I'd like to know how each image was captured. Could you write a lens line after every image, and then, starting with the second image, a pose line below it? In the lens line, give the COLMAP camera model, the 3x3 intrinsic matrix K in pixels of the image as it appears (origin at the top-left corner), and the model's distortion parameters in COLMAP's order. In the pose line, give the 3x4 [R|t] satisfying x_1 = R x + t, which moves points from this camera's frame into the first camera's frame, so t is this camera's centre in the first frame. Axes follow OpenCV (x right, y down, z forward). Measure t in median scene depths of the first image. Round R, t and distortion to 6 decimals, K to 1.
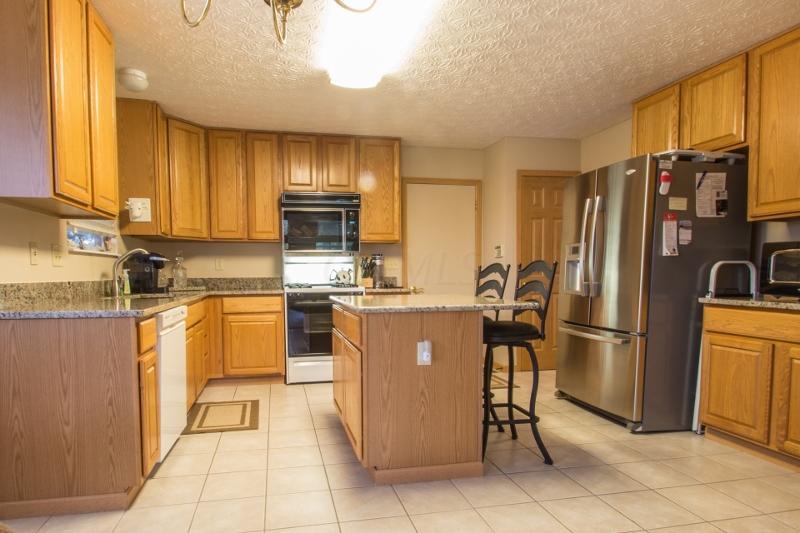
lens RADIAL K [[486.4, 0, 399.8], [0, 486.4, 308.8], [0, 0, 1]] dist [0.000647, -0.001551]
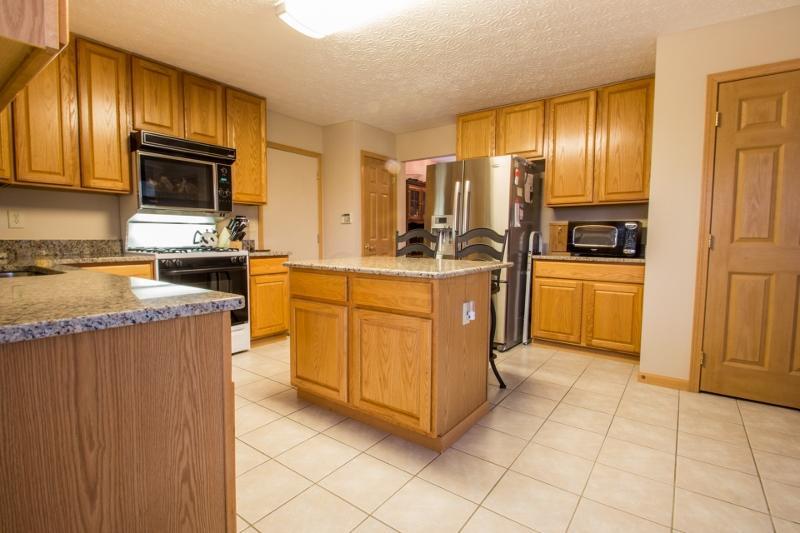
lens RADIAL K [[381.8, 0, 377.9], [0, 381.8, 266.5], [0, 0, 1]] dist [0.017842, -0.016810]
pose [[0.752472, -0.040111, 0.657402, -0.462291], [0.037230, 0.999138, 0.018348, -0.023562], [-0.657571, 0.010669, 0.753317, 0.358299]]
